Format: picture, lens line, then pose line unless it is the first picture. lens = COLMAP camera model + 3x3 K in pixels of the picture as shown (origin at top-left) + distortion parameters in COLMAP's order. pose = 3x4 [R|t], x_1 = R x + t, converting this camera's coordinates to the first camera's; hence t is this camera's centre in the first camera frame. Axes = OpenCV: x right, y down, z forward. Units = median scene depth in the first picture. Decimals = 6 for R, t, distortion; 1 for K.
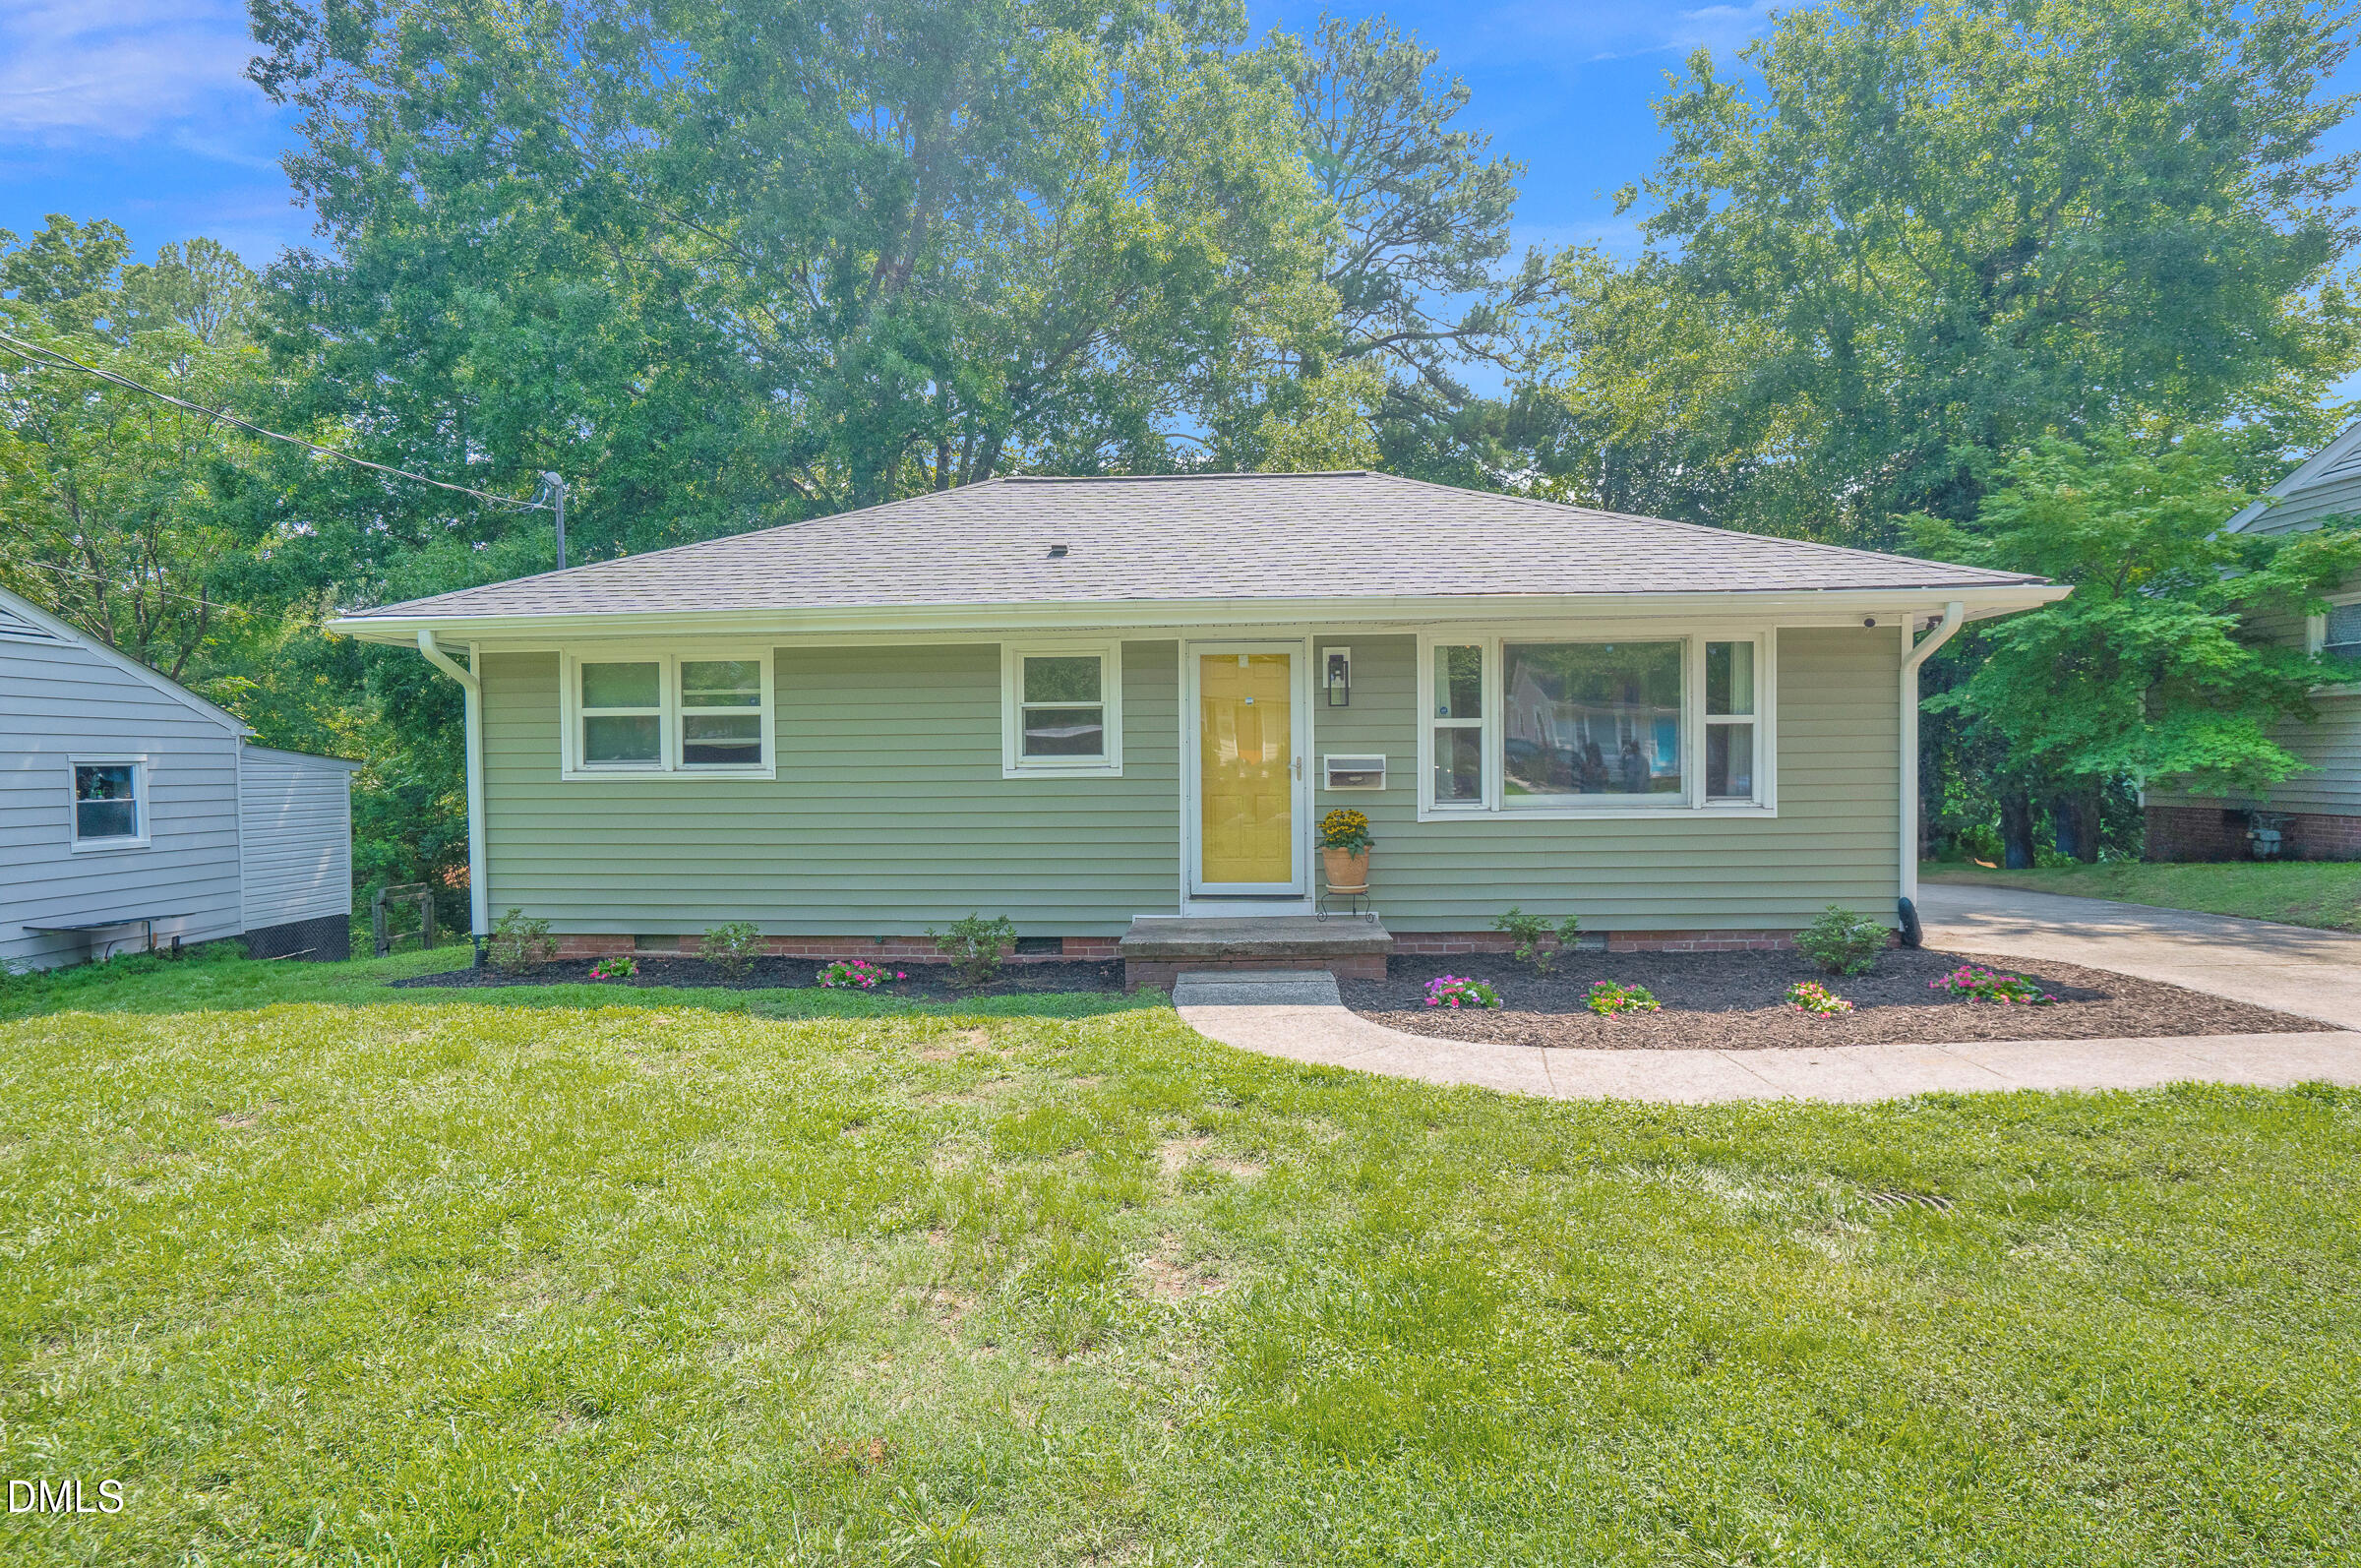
lens RADIAL K [[1238.0, 0, 1177.4], [0, 1238.0, 791.5], [0, 0, 1]] dist [-0.013364, -0.000063]
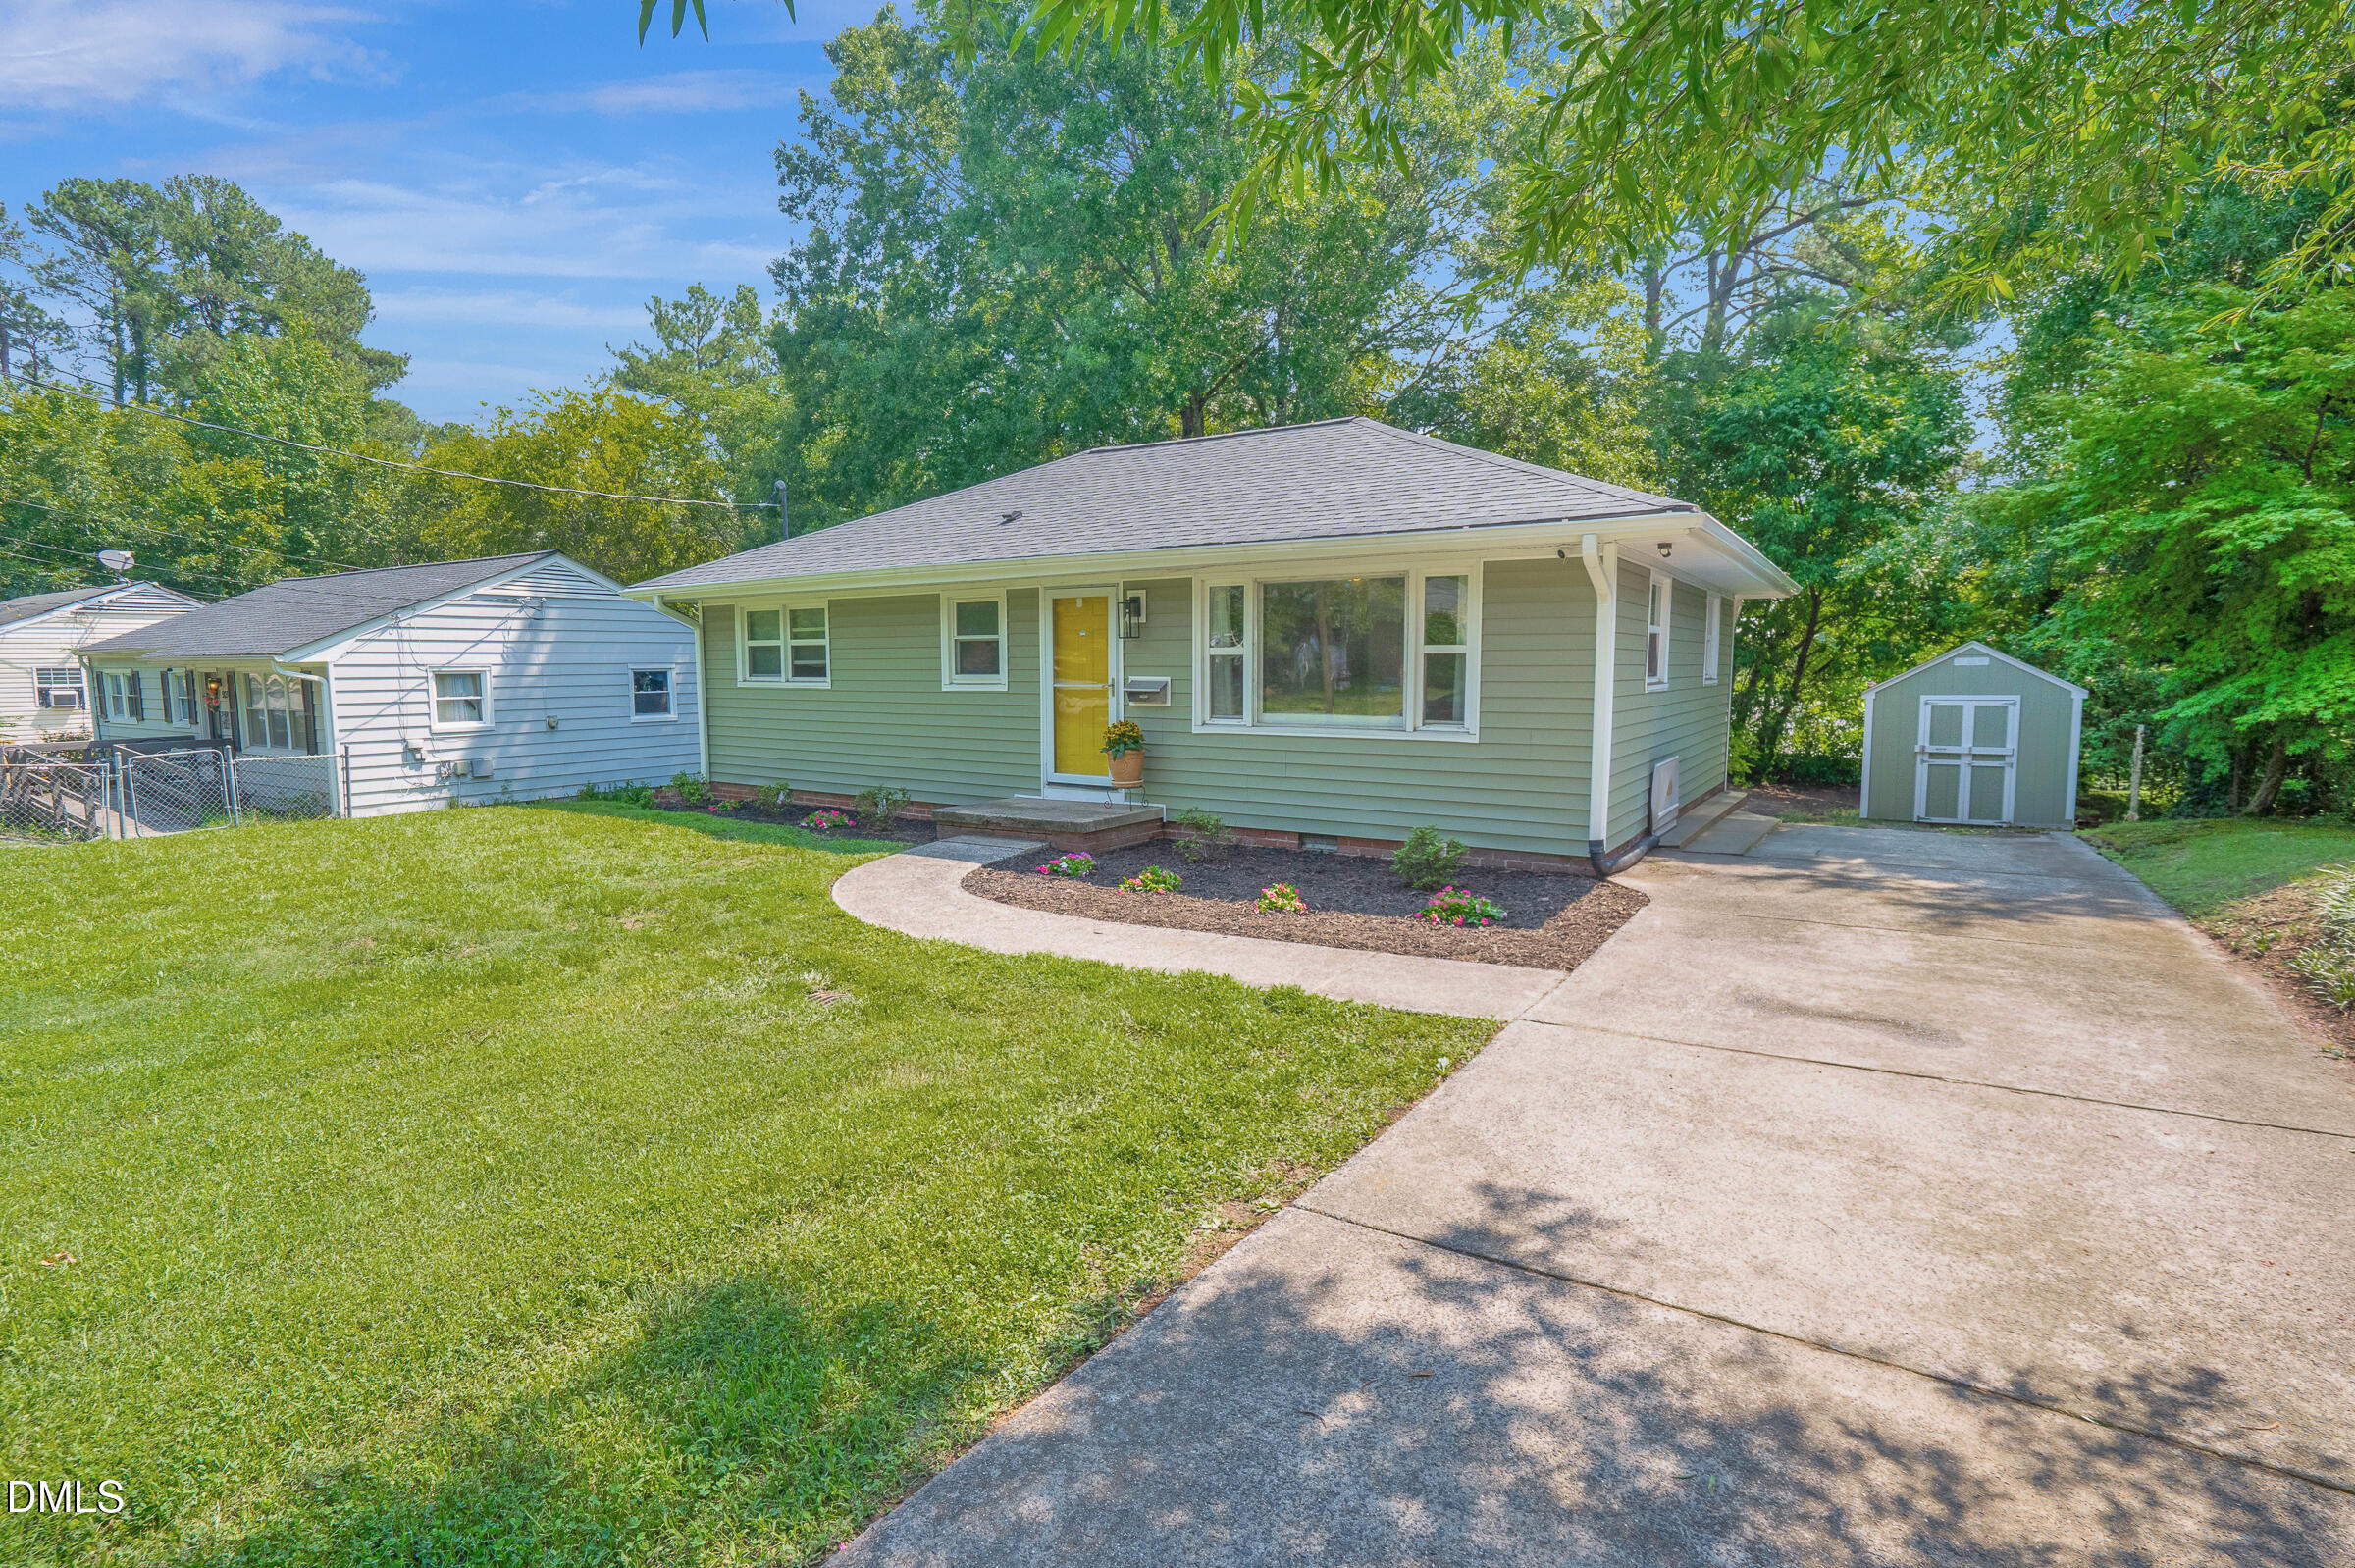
lens RADIAL K [[1128.6, 0, 1181.6], [0, 1128.6, 771.5], [0, 0, 1]] dist [-0.026712, 0.001885]
pose [[0.867720, 0.054700, -0.494033, 0.723315], [-0.018493, 0.996791, 0.077883, -0.024026], [0.496708, -0.058445, 0.865948, 0.033720]]
